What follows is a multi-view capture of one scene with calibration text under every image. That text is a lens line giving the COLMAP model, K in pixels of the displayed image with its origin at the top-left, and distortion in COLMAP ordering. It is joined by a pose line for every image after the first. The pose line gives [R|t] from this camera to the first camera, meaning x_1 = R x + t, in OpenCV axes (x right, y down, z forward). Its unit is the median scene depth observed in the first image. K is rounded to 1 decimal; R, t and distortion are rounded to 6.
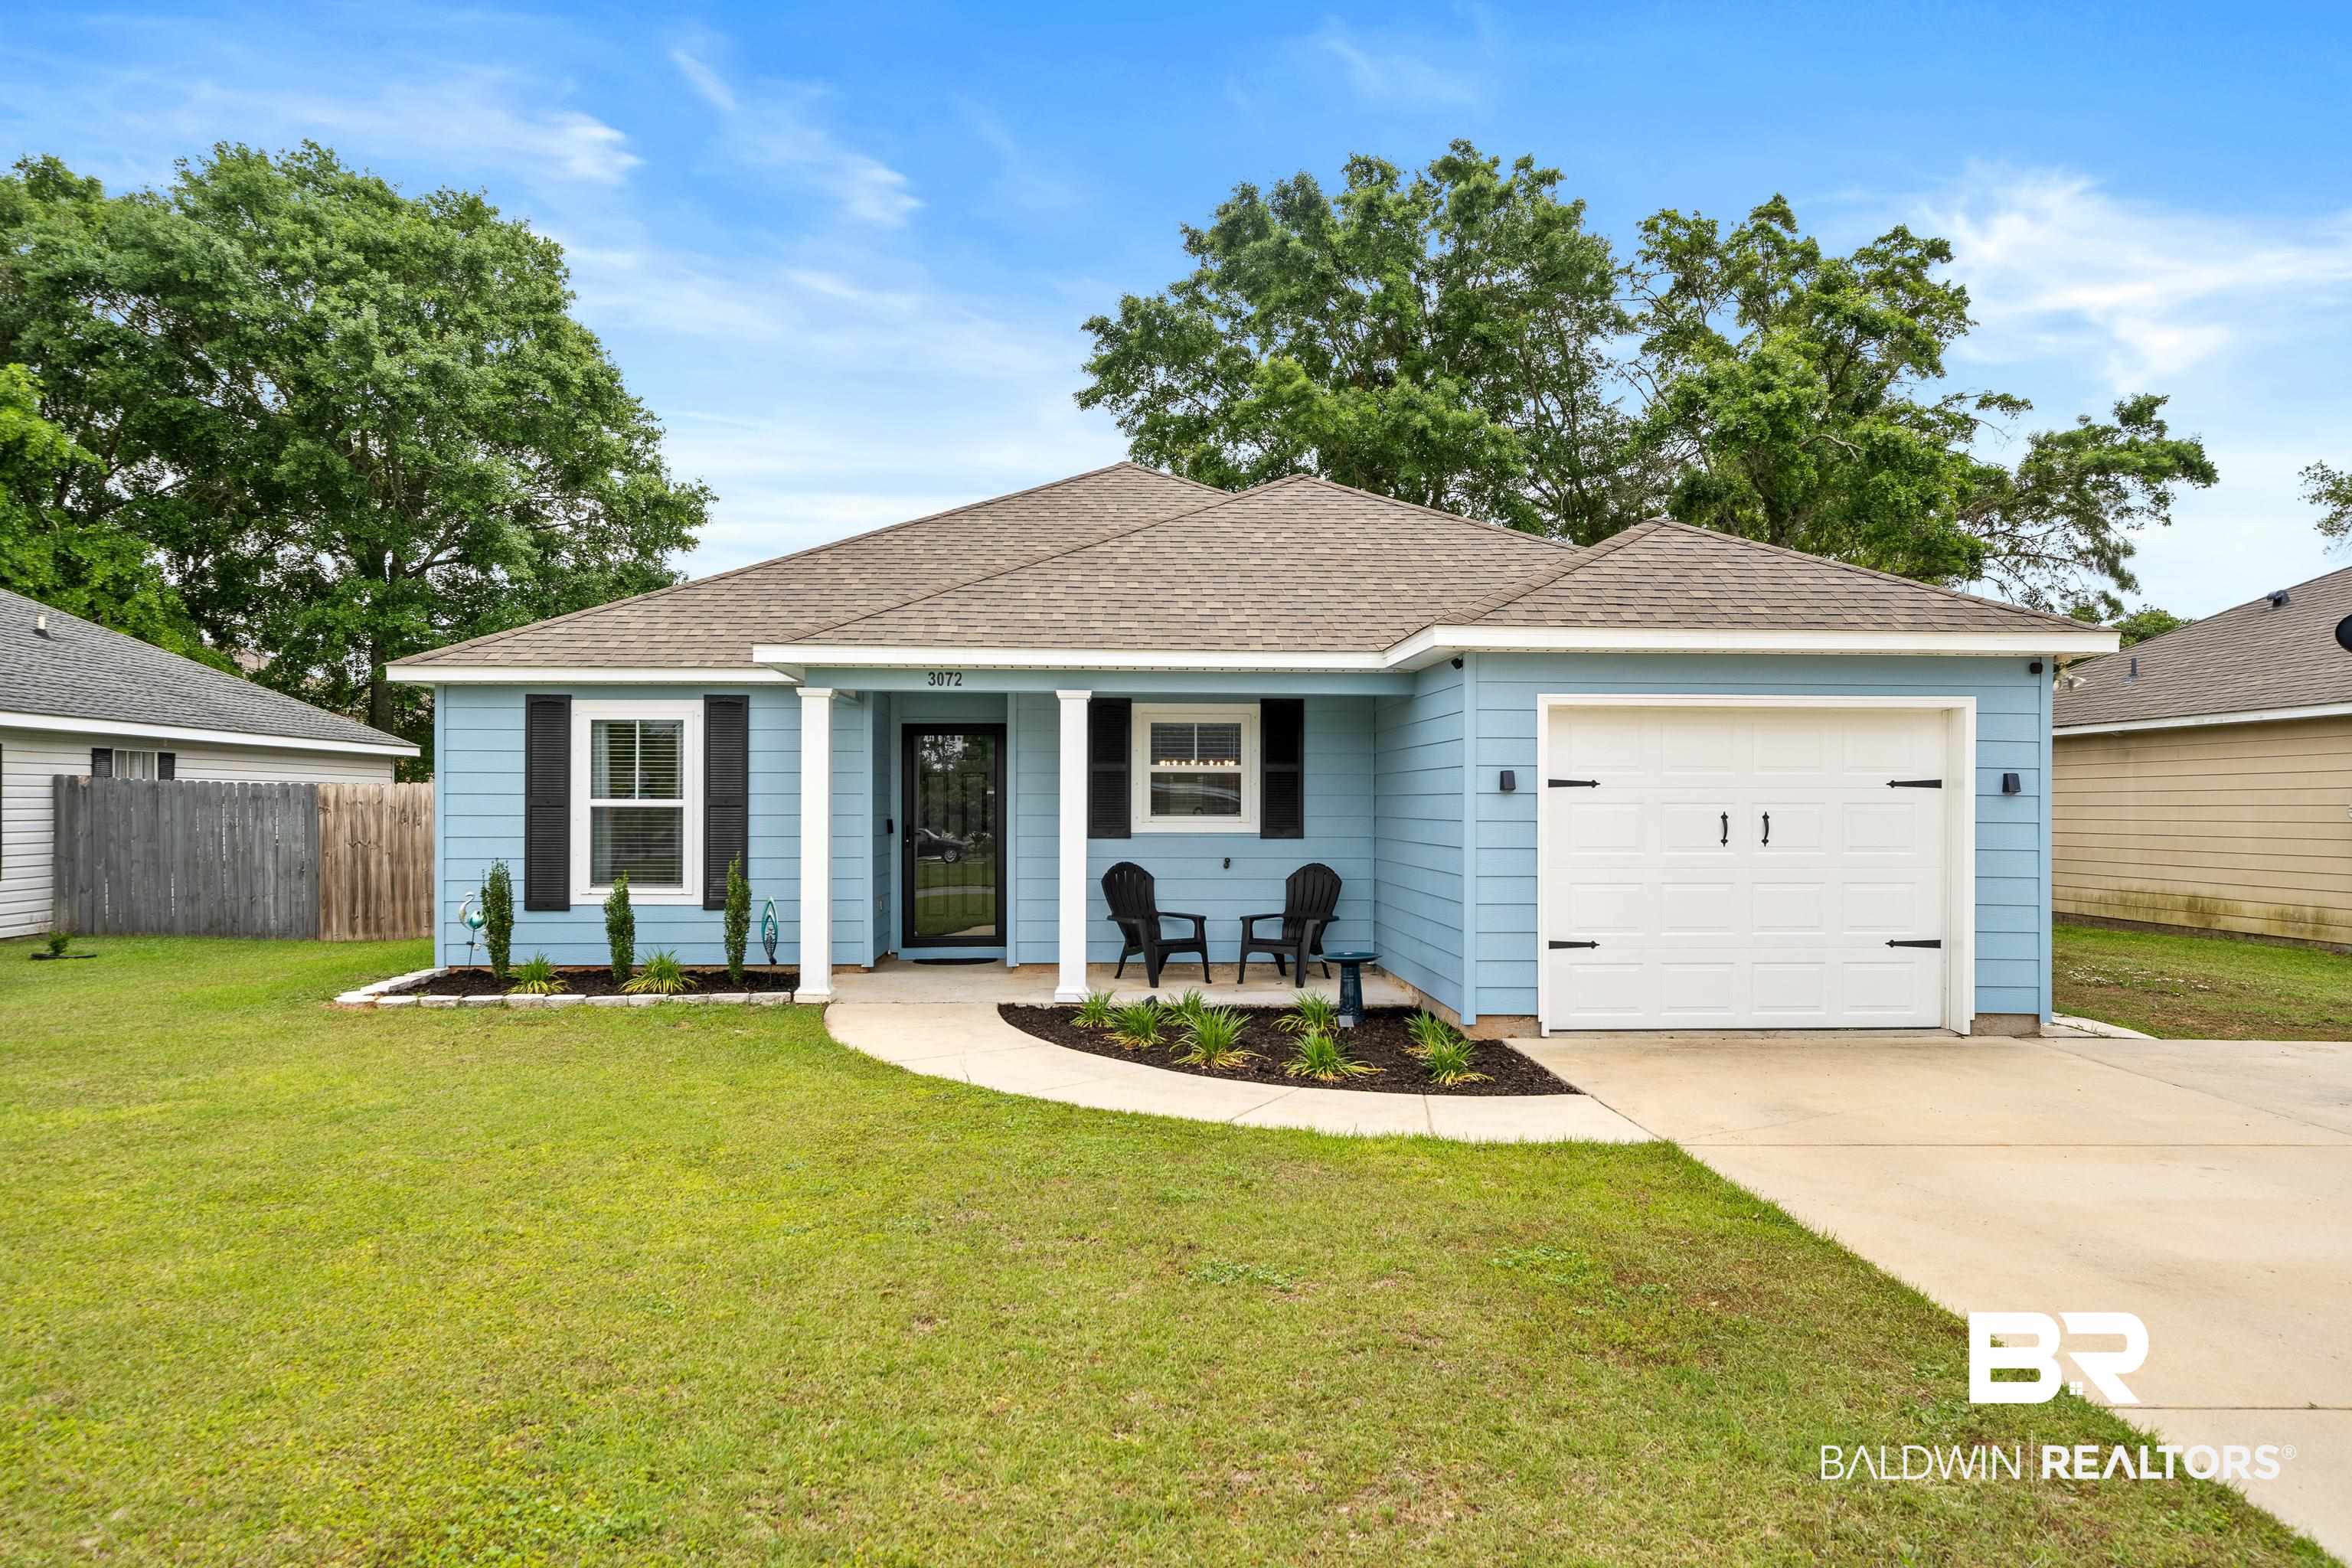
lens RADIAL K [[1603.5, 0, 1174.7], [0, 1603.5, 776.4], [0, 0, 1]] dist [0.016027, -0.003714]
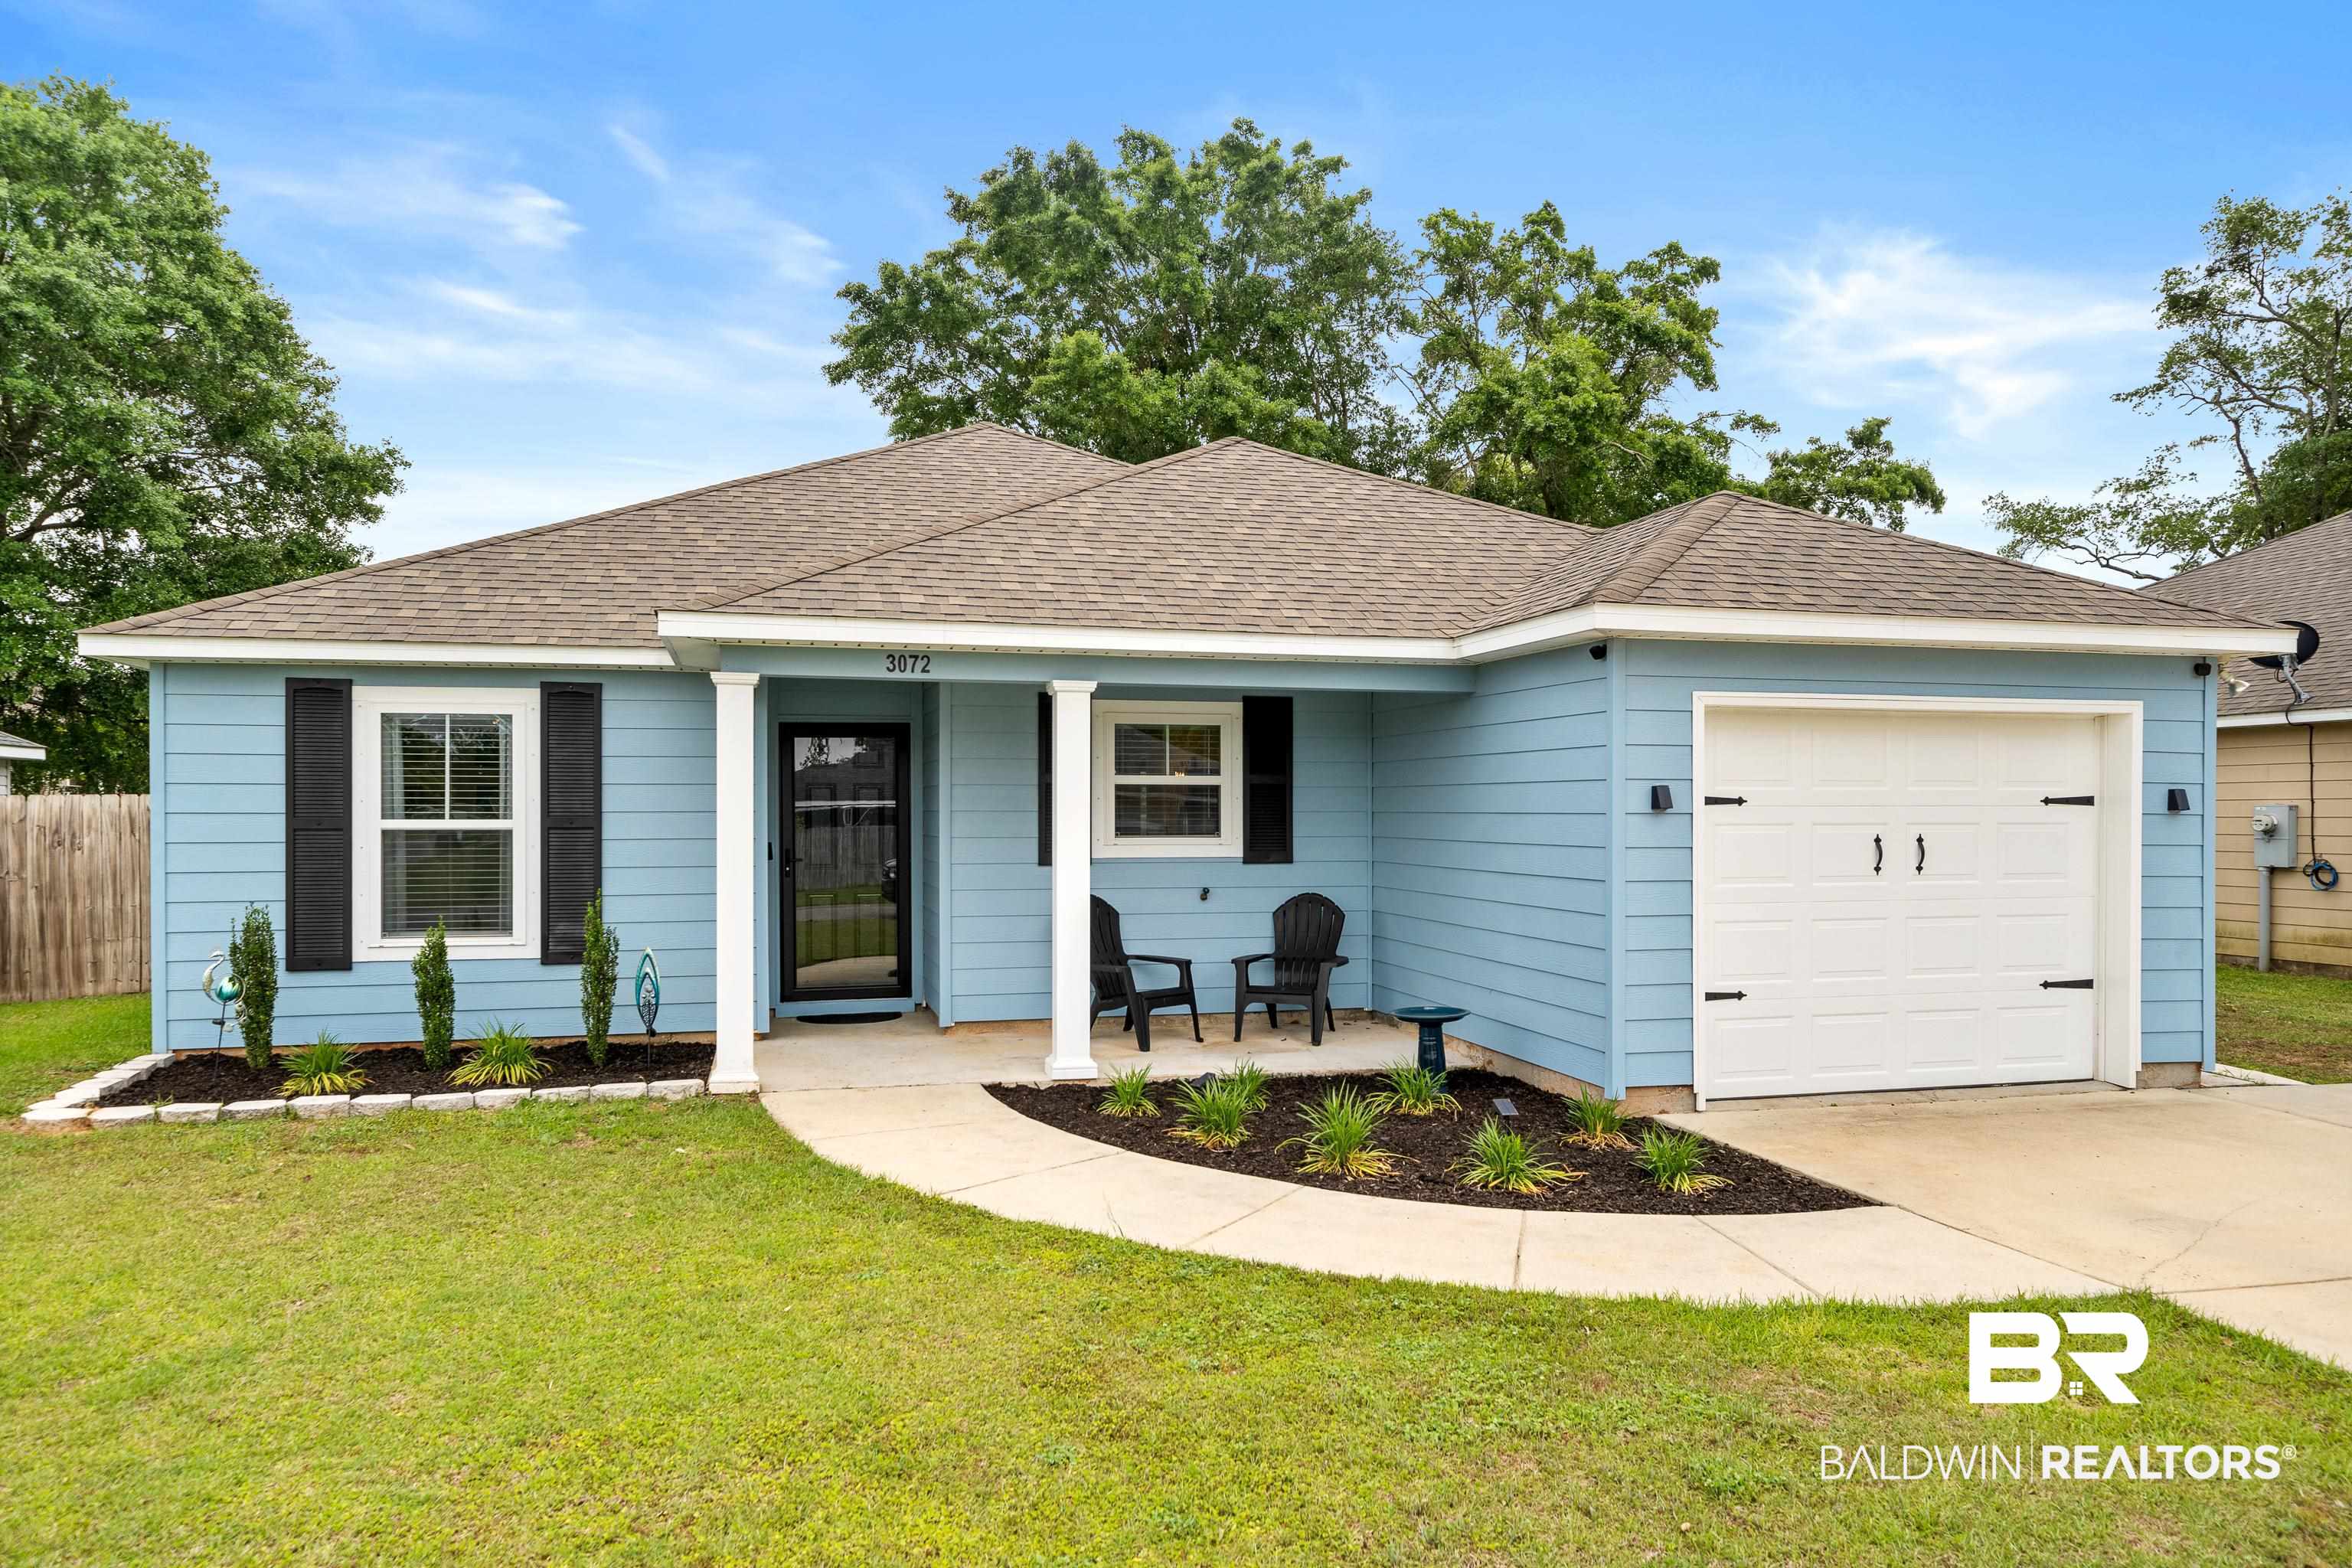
lens RADIAL K [[1603.5, 0, 1181.0], [0, 1603.5, 801.9], [0, 0, 1]] dist [0.016027, -0.003714]
pose [[0.980518, -0.001108, 0.196424, -0.142362], [-0.001324, 0.999924, 0.012251, -0.003678], [-0.196423, -0.012272, 0.980442, 0.189625]]
